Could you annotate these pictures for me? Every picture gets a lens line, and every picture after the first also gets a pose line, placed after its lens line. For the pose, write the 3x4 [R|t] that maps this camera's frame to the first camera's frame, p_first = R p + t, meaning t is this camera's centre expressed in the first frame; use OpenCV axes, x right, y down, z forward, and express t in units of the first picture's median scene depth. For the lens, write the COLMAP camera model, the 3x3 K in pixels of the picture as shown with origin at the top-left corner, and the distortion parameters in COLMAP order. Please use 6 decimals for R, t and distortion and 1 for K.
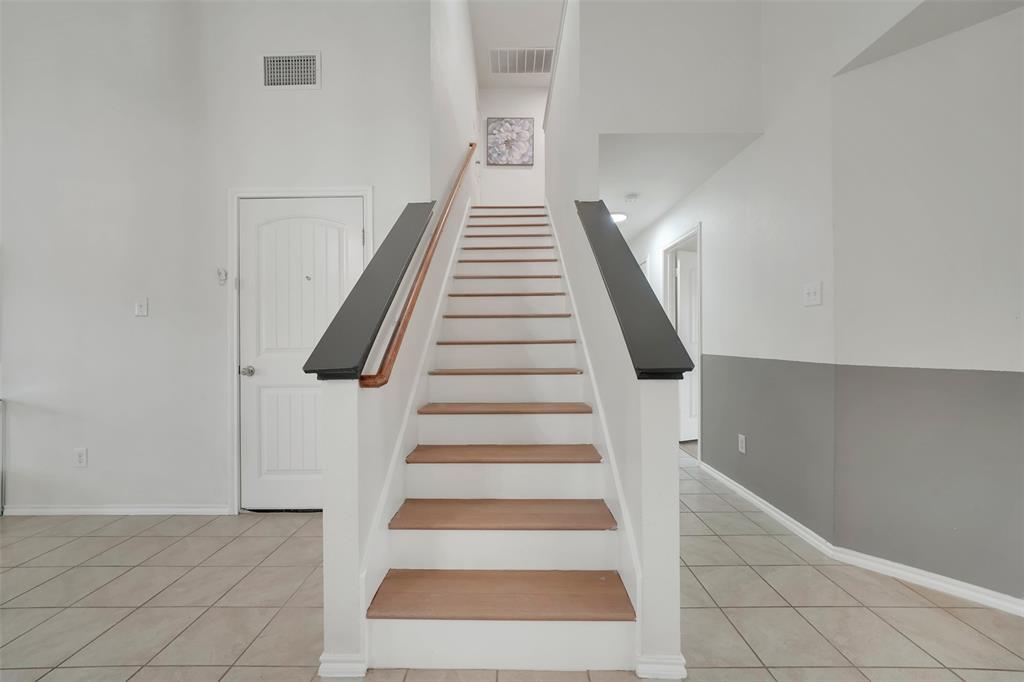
lens RADIAL K [[393.6, 0, 509.6], [0, 393.6, 338.8], [0, 0, 1]] dist [-0.010915, 0.000404]
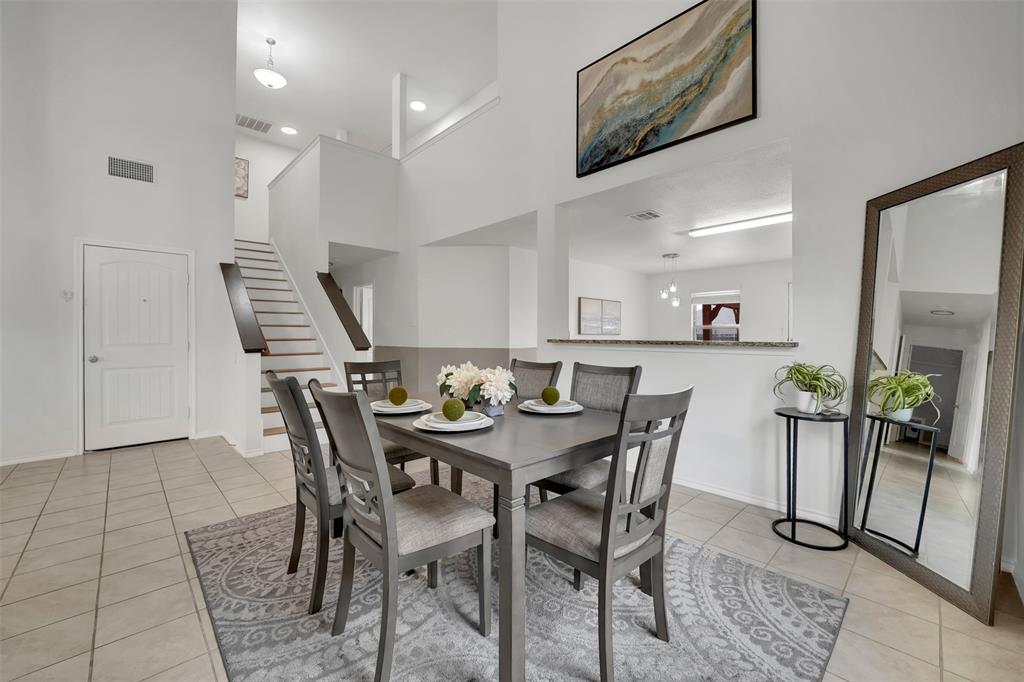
lens RADIAL K [[393.6, 0, 509.6], [0, 393.6, 338.8], [0, 0, 1]] dist [-0.010915, 0.000404]
pose [[0.708316, 0.000991, 0.705895, -0.586683], [-0.005989, 0.999971, 0.004606, -0.013591], [-0.705870, -0.007490, 0.708302, -1.220571]]
